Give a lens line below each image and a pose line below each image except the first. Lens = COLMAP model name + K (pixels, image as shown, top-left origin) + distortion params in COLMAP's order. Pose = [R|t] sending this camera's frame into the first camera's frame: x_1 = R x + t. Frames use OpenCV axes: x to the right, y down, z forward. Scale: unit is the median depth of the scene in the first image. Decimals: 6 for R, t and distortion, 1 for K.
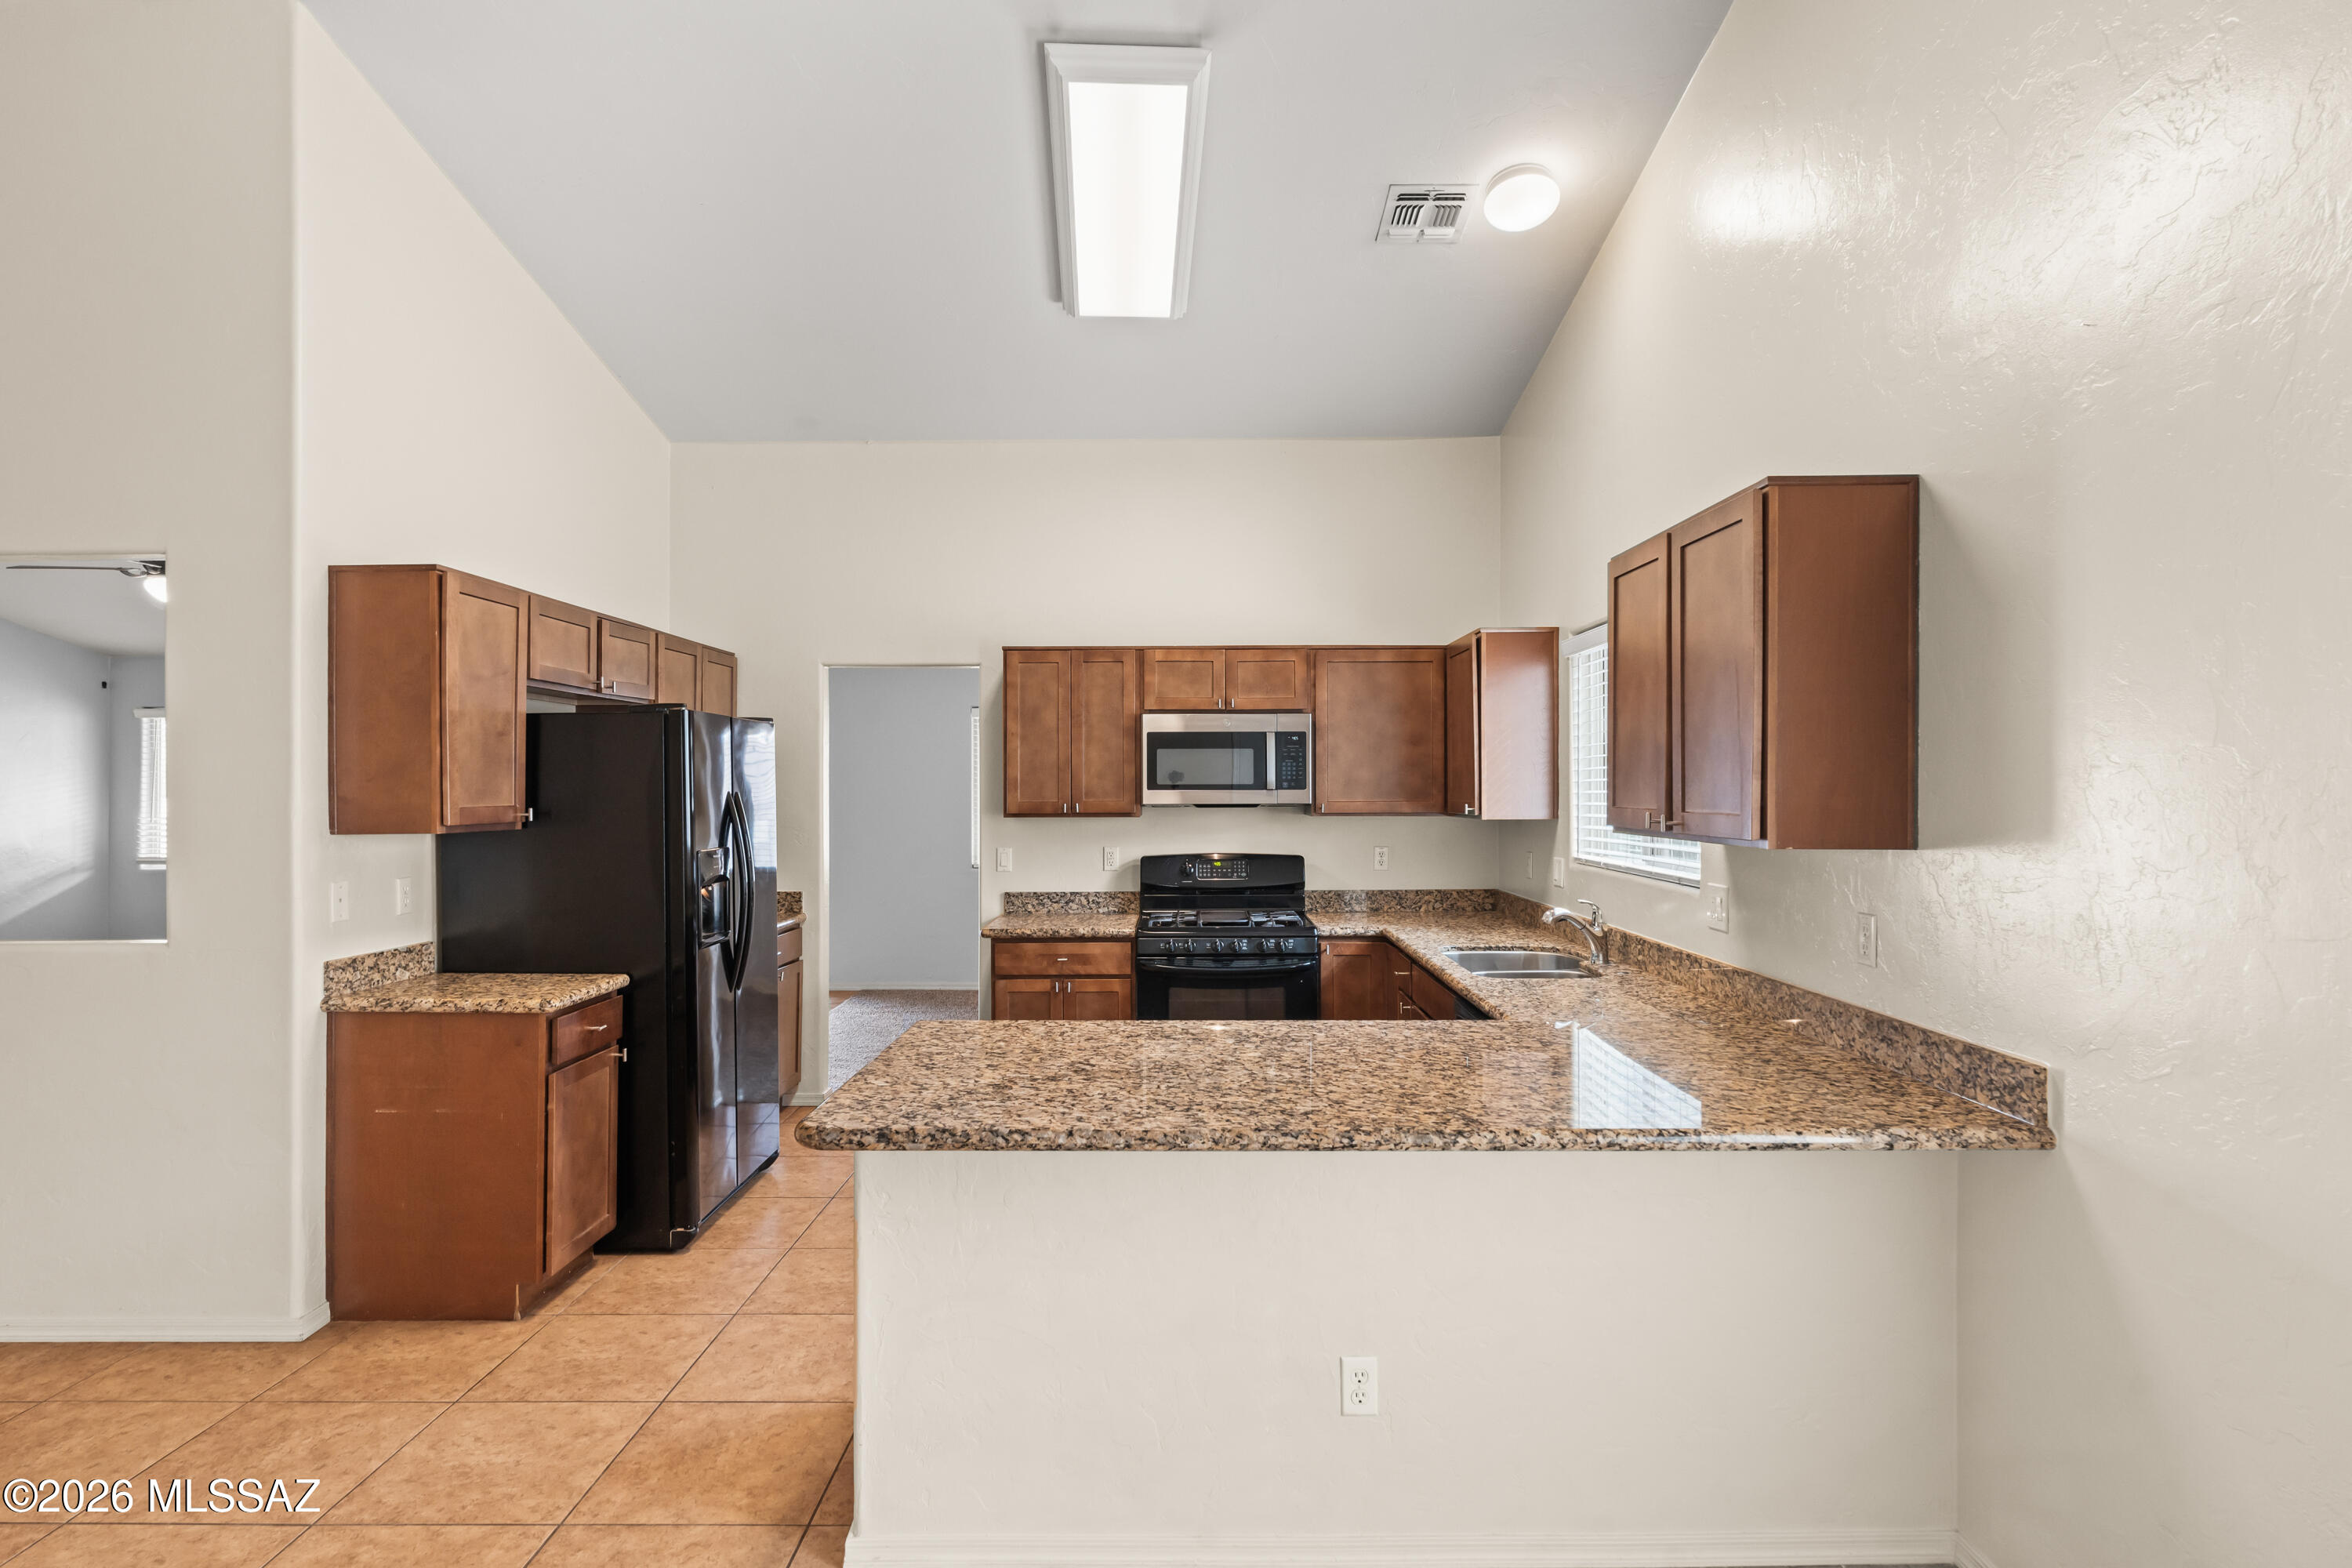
lens RADIAL K [[1251.7, 0, 1164.3], [0, 1251.7, 780.9], [0, 0, 1]] dist [-0.002559, -0.000831]
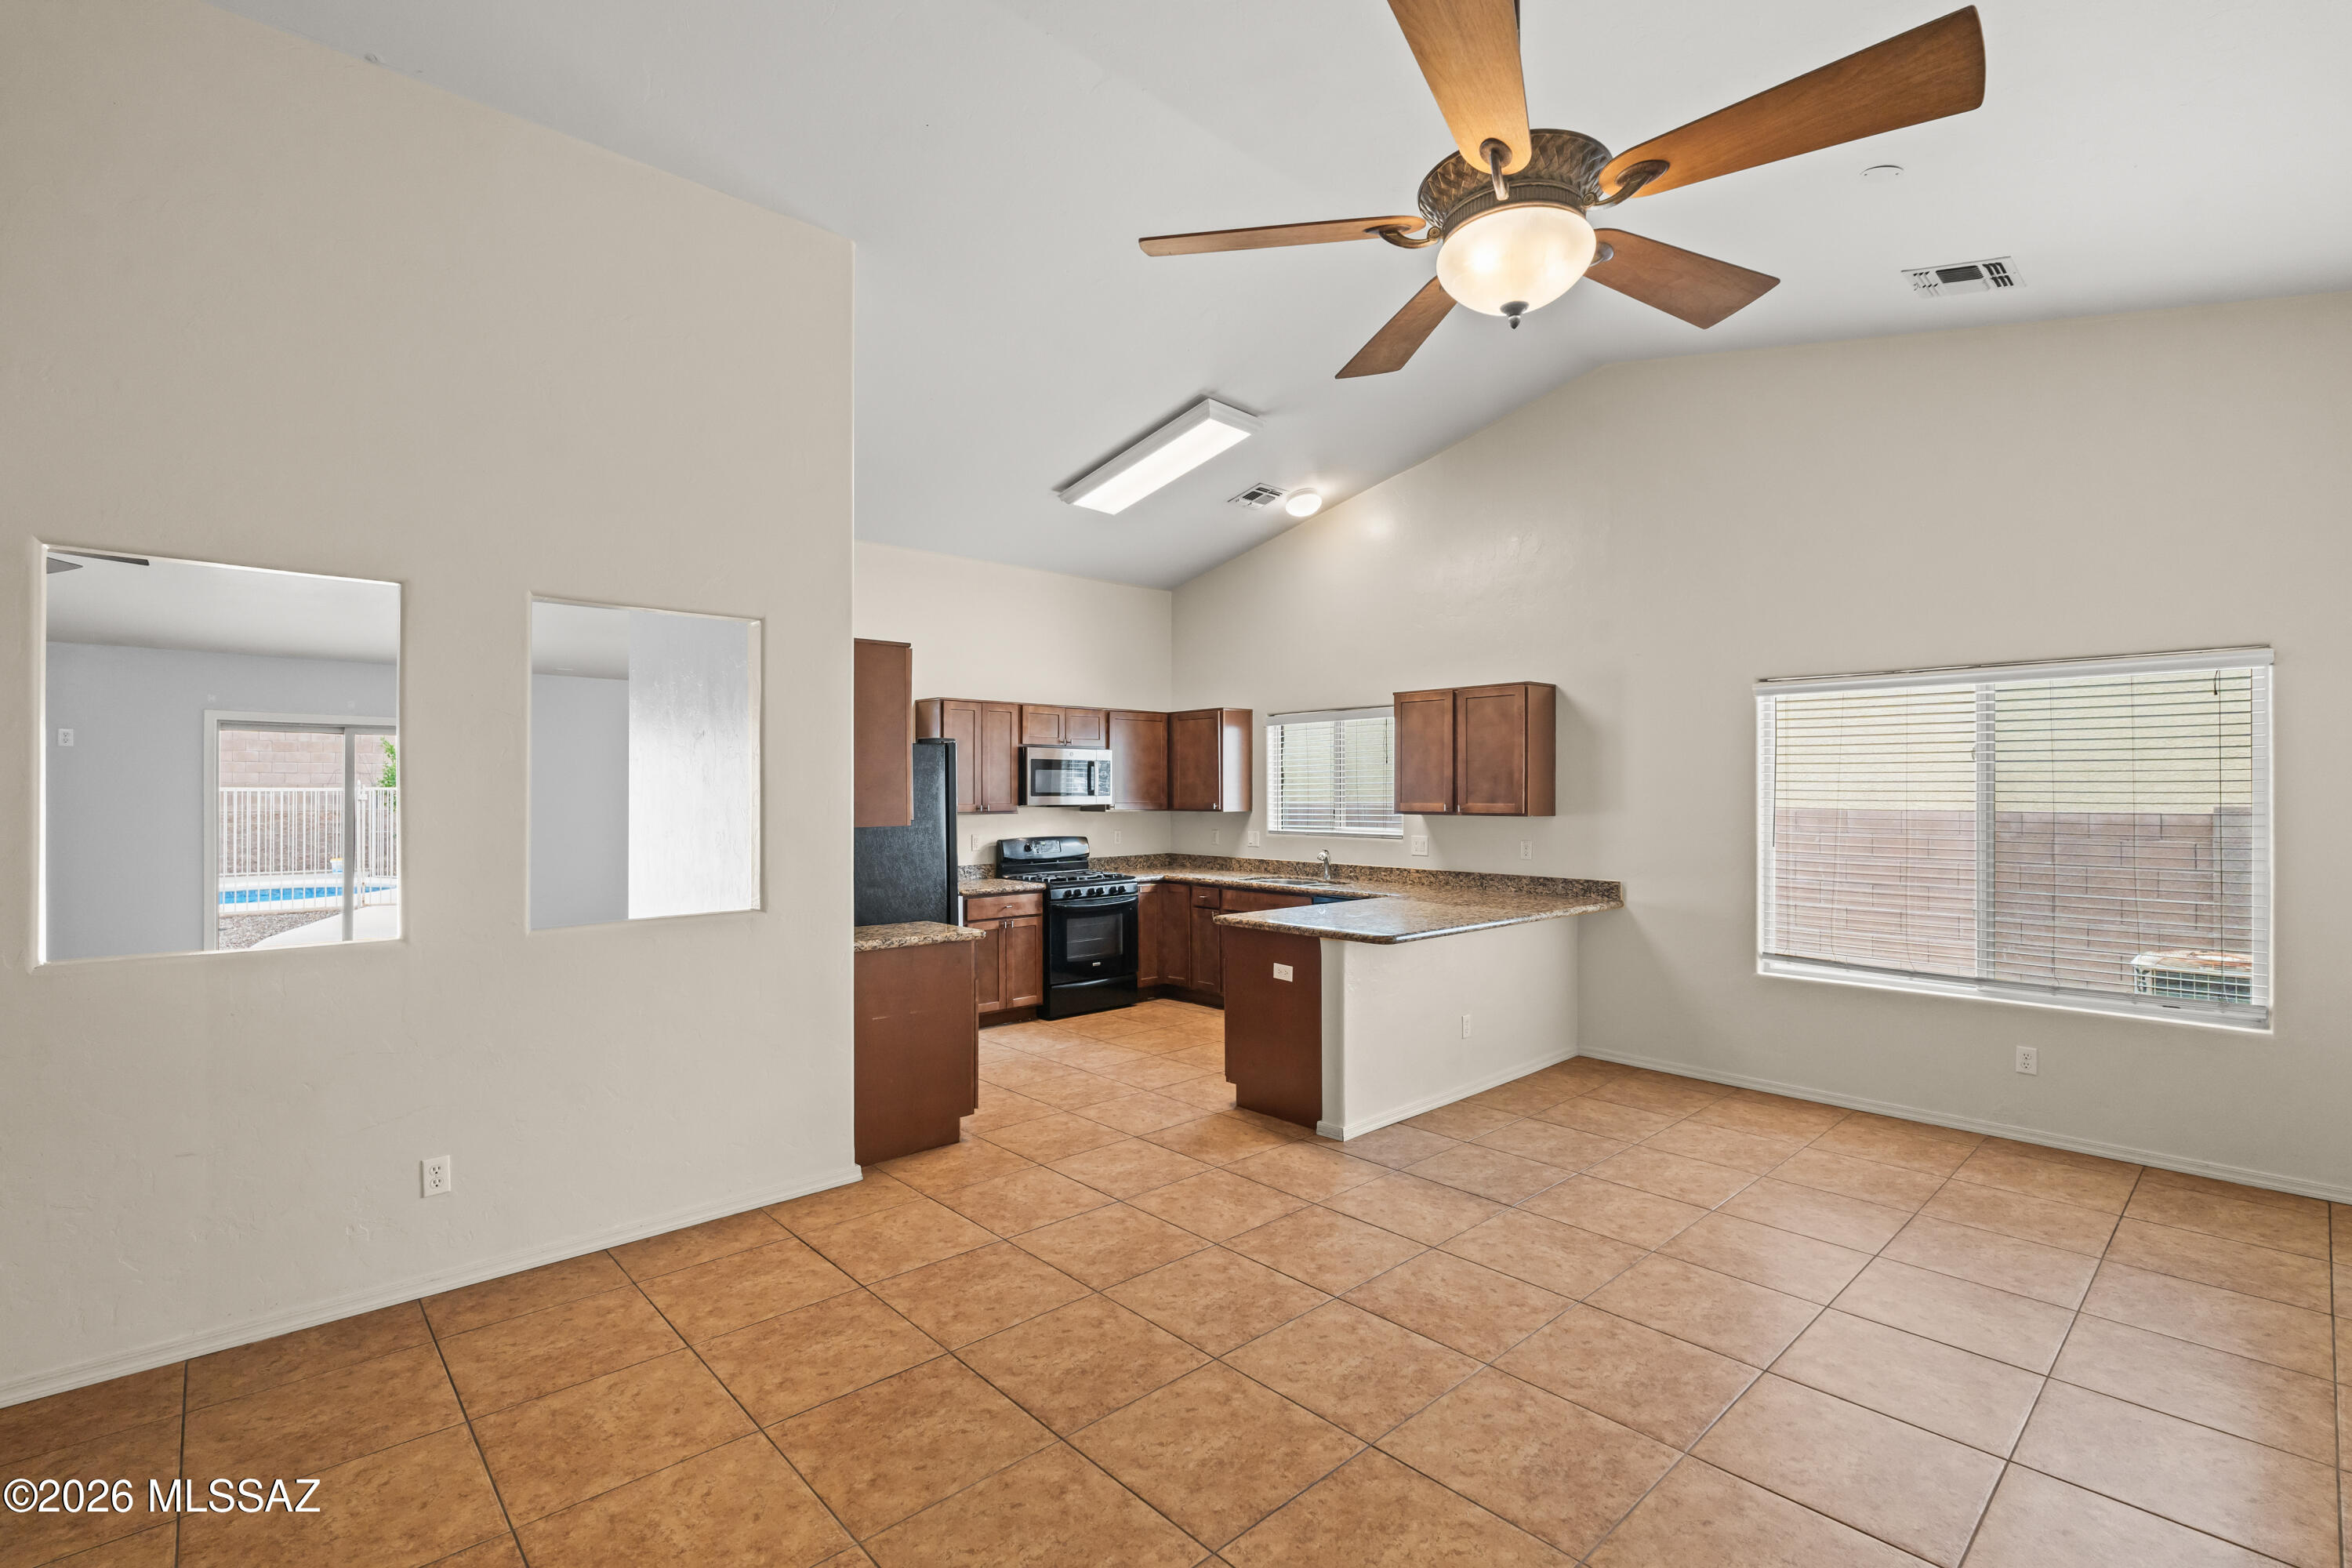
lens RADIAL K [[1073.0, 0, 1156.3], [0, 1073.0, 784.1], [0, 0, 1]] dist [-0.006159, 0.000963]
pose [[0.736126, 0.005747, 0.676820, -0.967144], [-0.002493, 0.999980, -0.005779, -0.000214], [-0.676840, 0.002567, 0.736126, -0.103851]]
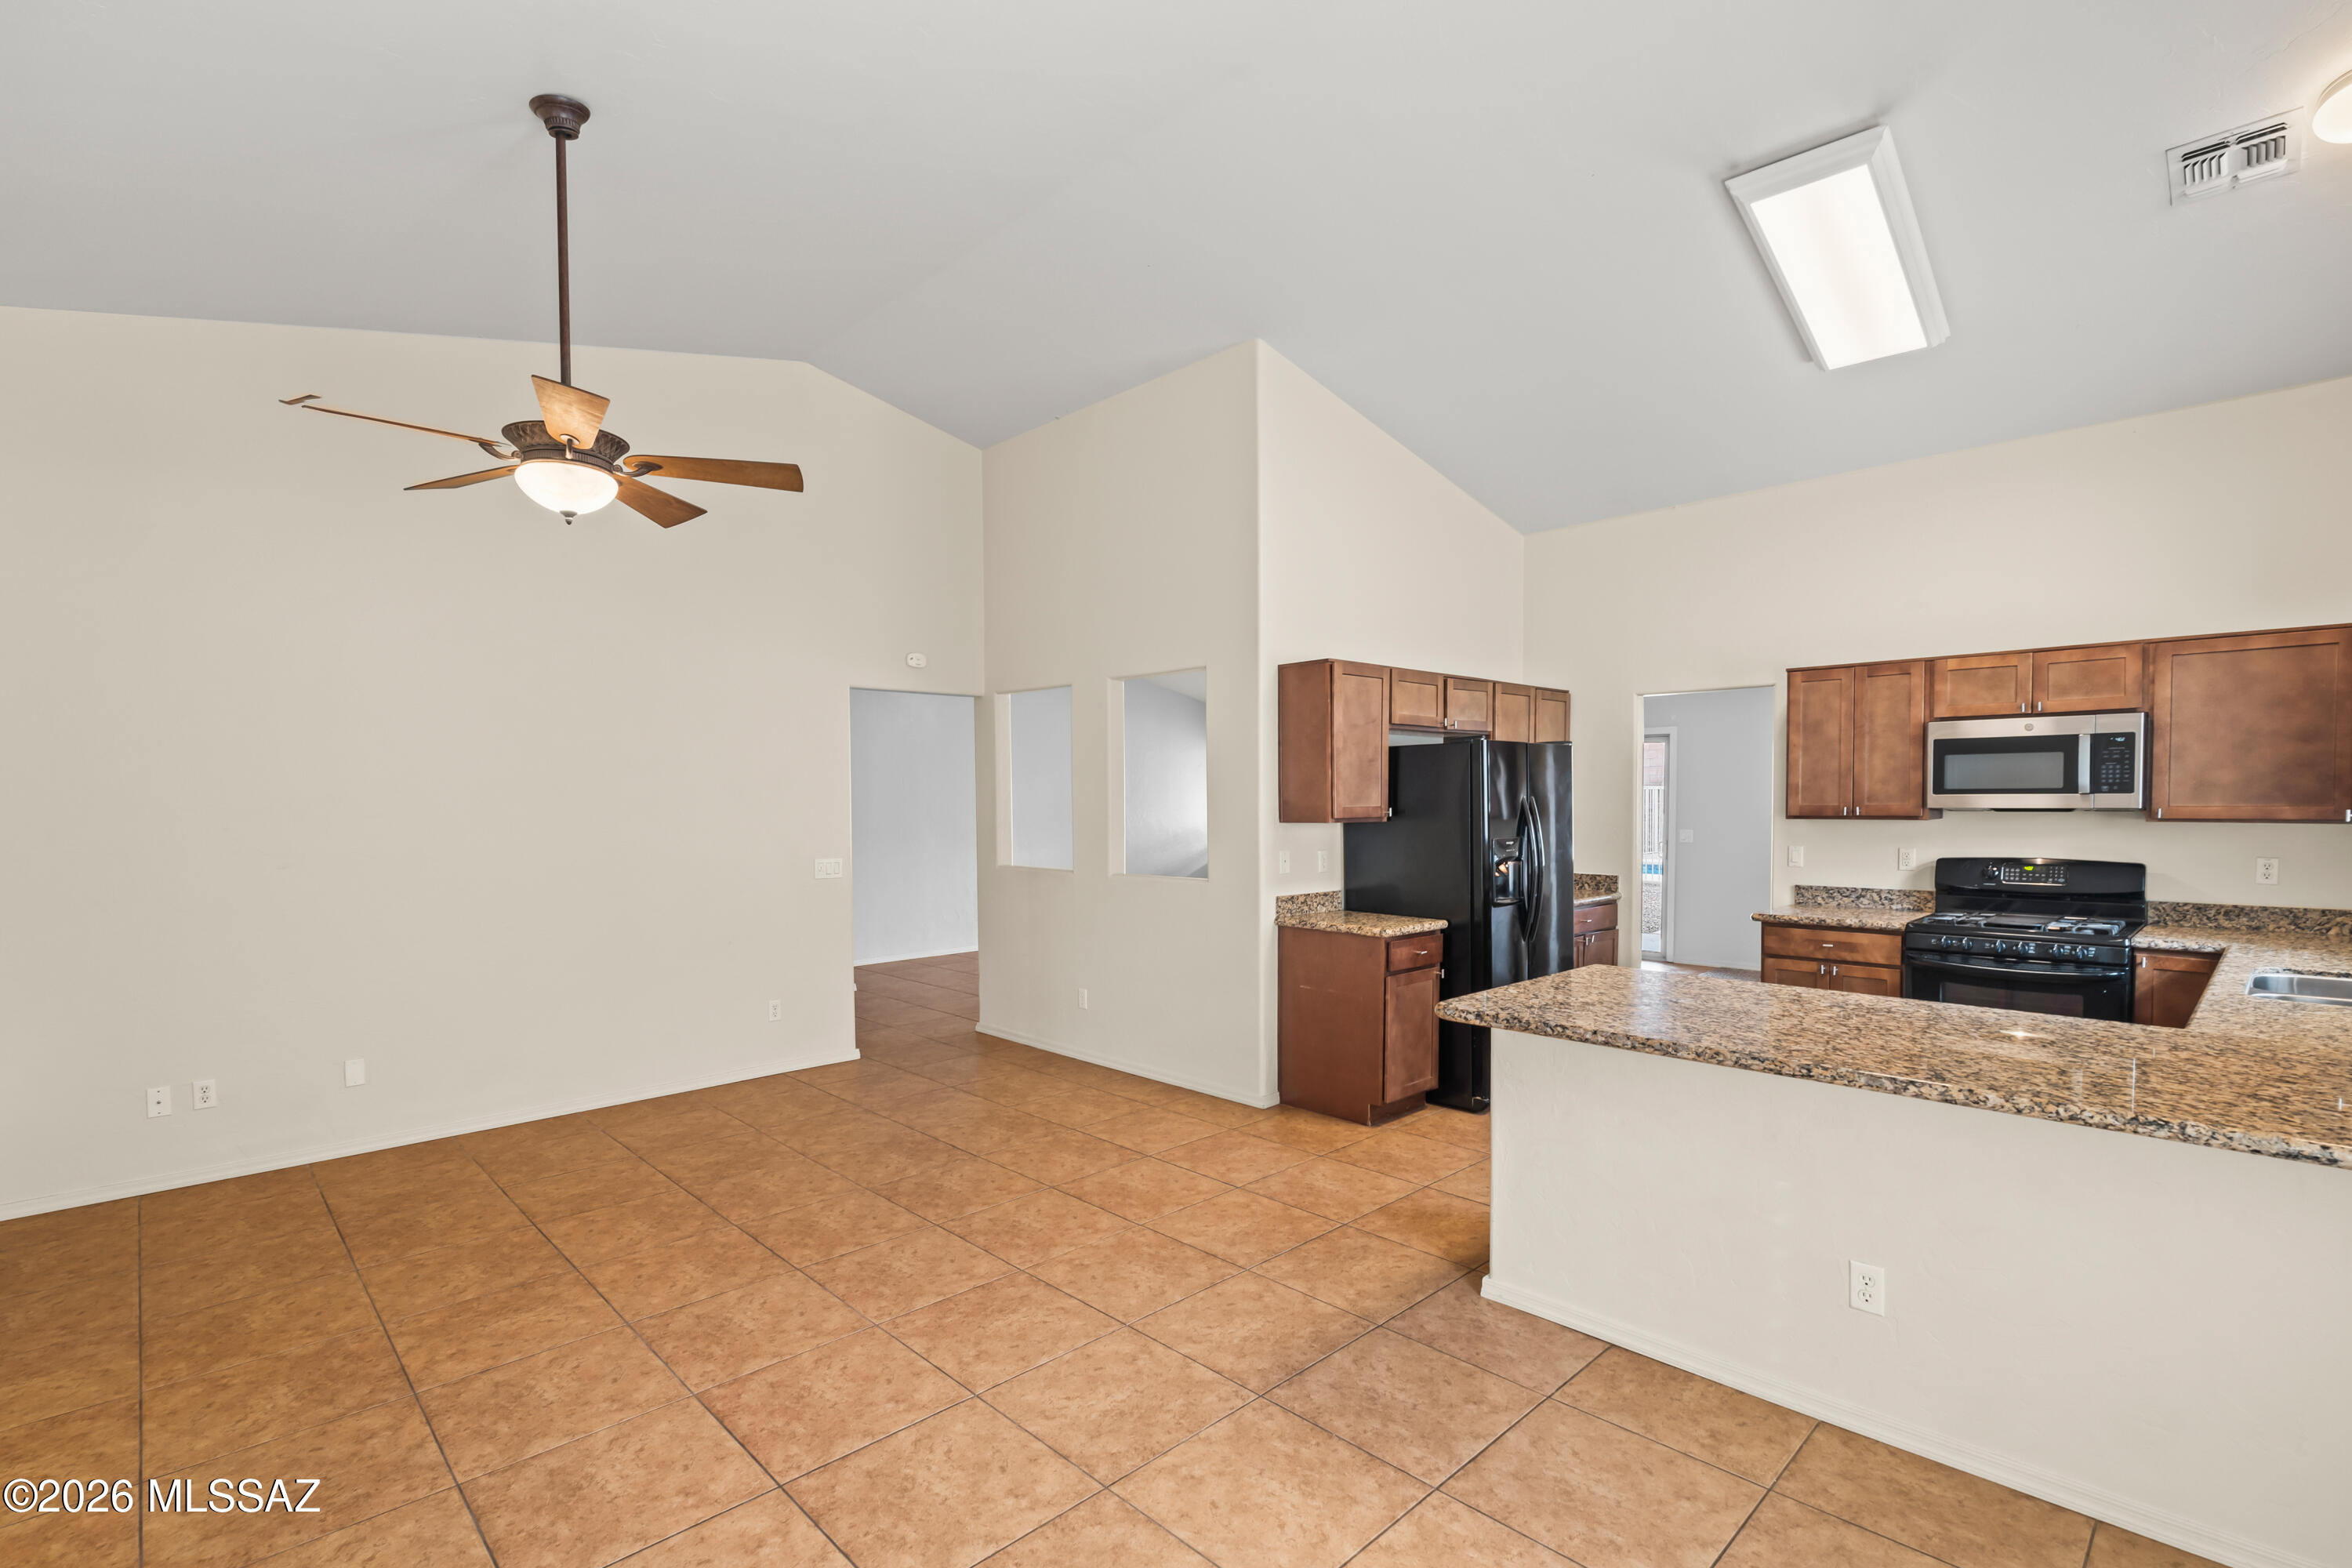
lens RADIAL K [[1073.0, 0, 1174.5], [0, 1073.0, 830.7], [0, 0, 1]] dist [-0.006159, 0.000963]
pose [[0.697779, 0.020793, -0.716011, 0.225657], [0.008728, 0.999258, 0.037524, -0.001818], [0.716260, -0.032433, 0.697080, -0.100946]]
